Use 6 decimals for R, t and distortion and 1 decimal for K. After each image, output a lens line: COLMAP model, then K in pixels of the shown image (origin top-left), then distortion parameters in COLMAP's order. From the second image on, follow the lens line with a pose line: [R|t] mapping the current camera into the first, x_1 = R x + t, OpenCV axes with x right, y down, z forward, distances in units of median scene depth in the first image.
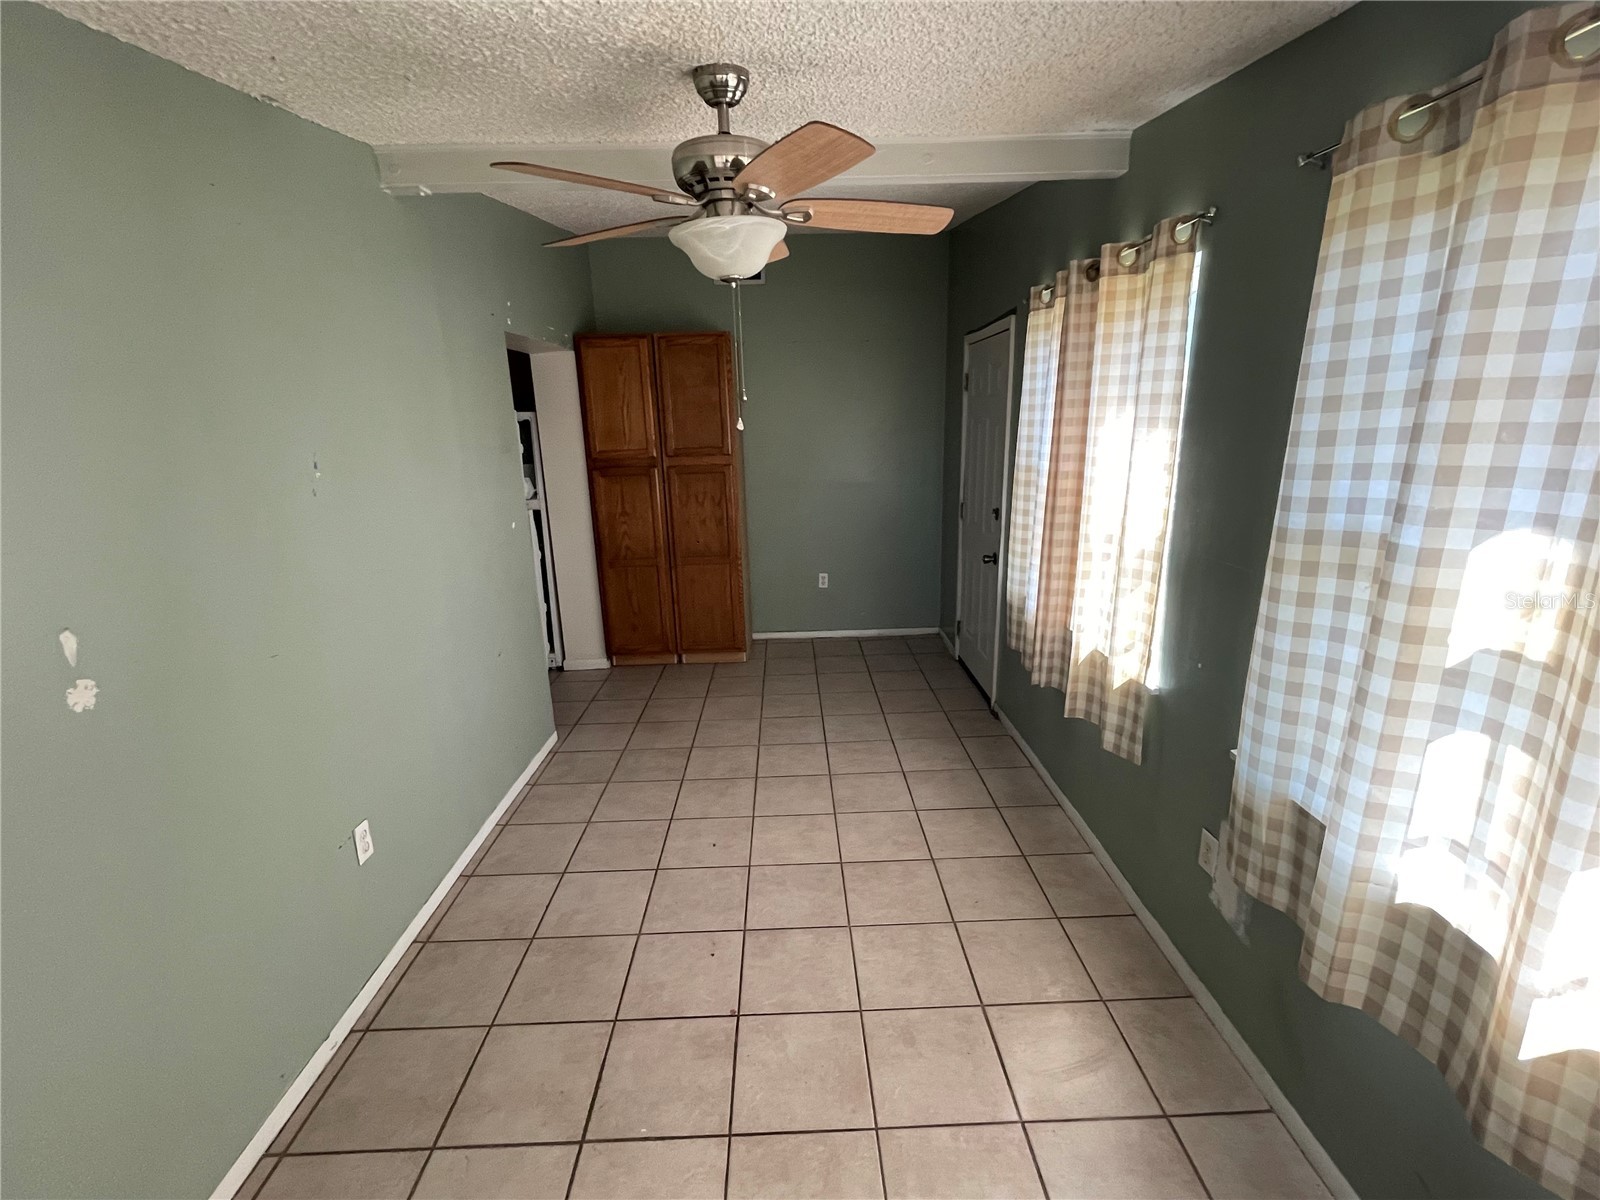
lens RADIAL K [[713.3, 0, 800.0], [0, 713.3, 600.0], [0, 0, 1]] dist [-0.000697, -0.000082]
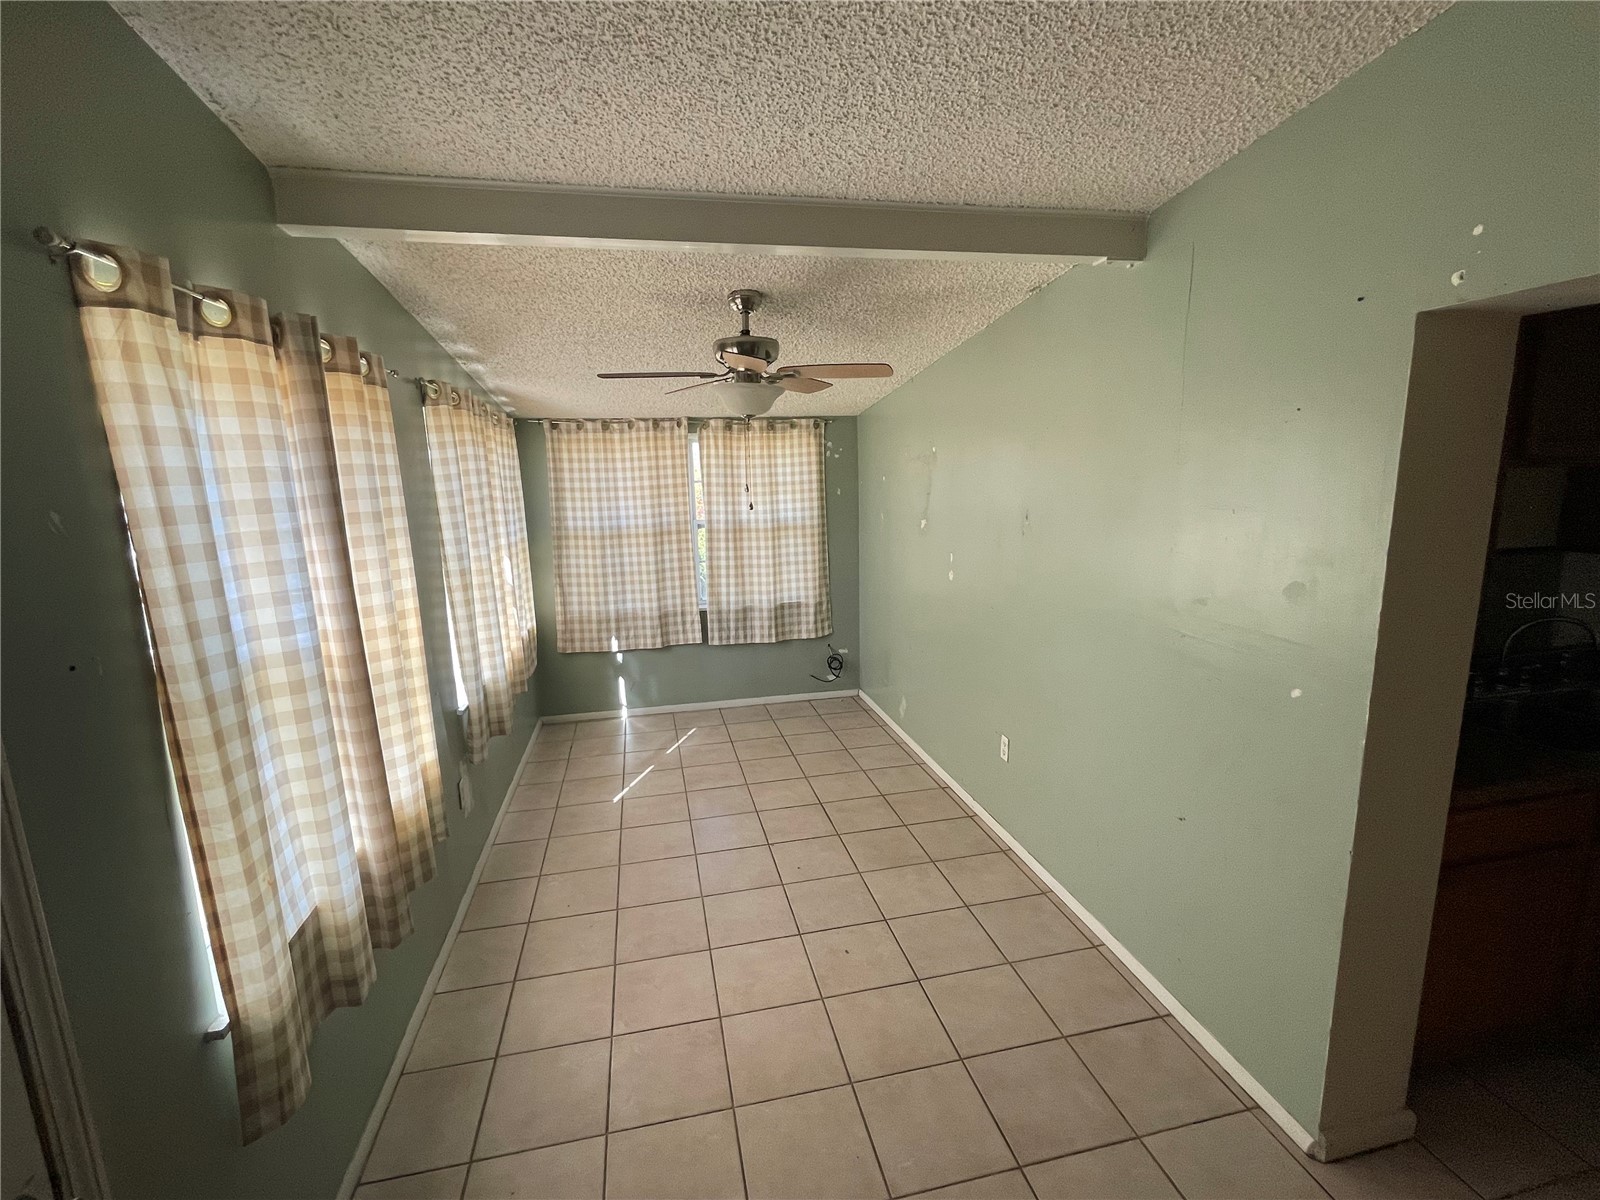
lens RADIAL K [[713.3, 0, 800.0], [0, 713.3, 600.0], [0, 0, 1]] dist [-0.000697, -0.000082]
pose [[-0.980863, 0.082111, -0.176540, 0.072026], [0.000892, 0.908606, 0.417653, -0.510790], [0.194699, 0.409502, -0.891291, 1.792506]]
